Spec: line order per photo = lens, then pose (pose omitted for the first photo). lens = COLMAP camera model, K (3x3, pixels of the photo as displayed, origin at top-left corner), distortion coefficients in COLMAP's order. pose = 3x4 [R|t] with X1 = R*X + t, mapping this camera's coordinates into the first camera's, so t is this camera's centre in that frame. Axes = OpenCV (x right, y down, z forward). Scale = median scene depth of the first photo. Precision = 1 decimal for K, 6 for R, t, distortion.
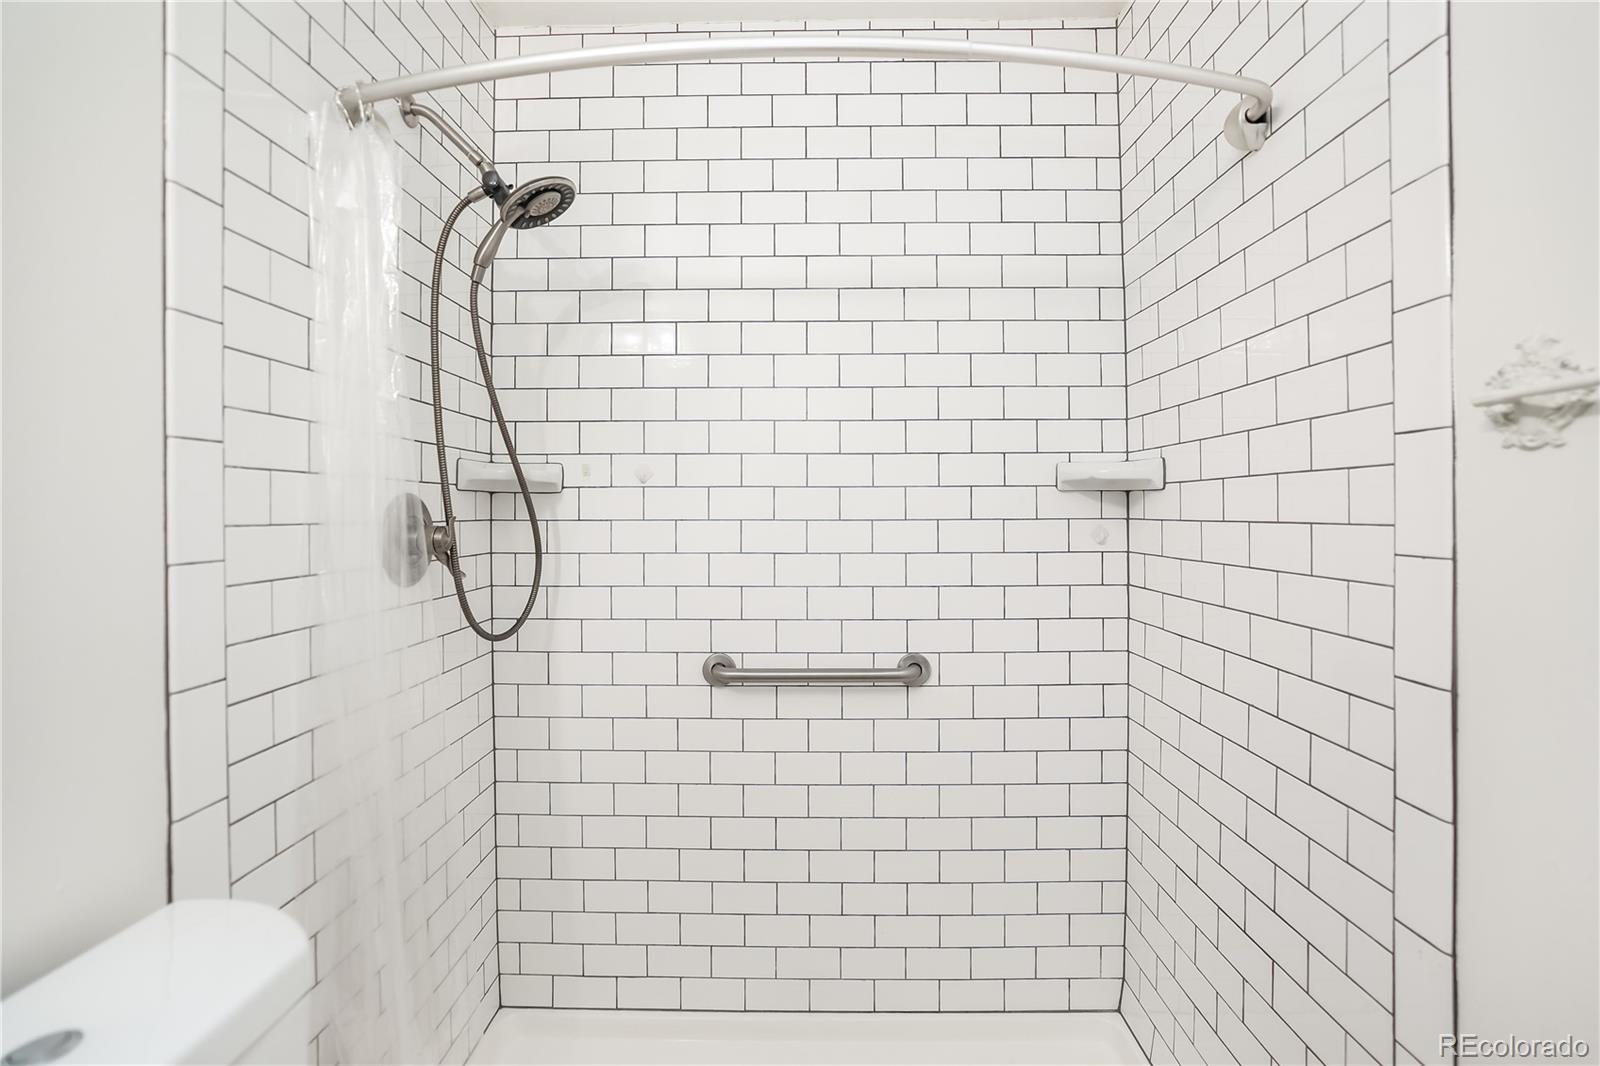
lens RADIAL K [[697.7, 0, 805.9], [0, 697.7, 512.7], [0, 0, 1]] dist [-0.049056, 0.016837]
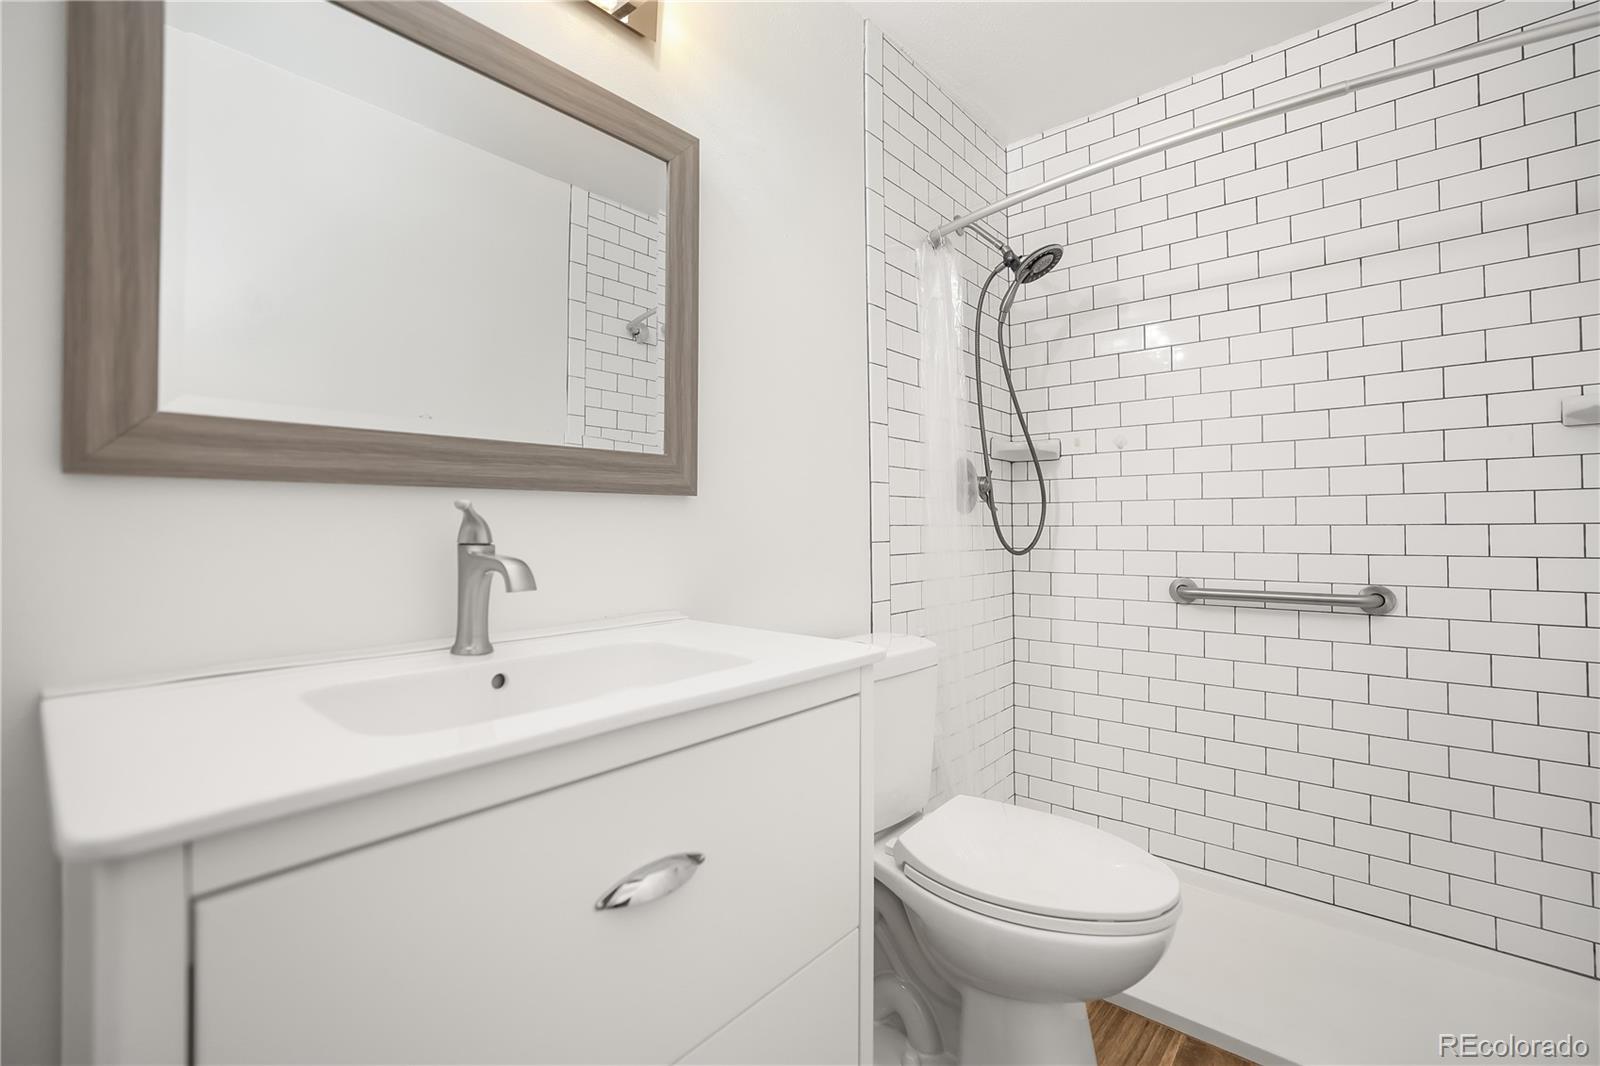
lens RADIAL K [[697.7, 0, 805.9], [0, 697.7, 512.7], [0, 0, 1]] dist [-0.049056, 0.016837]
pose [[0.764613, -0.015012, -0.644315, 0.160677], [0.000012, 0.999729, -0.023280, 0.113251], [0.644490, 0.017793, 0.764406, -0.410101]]
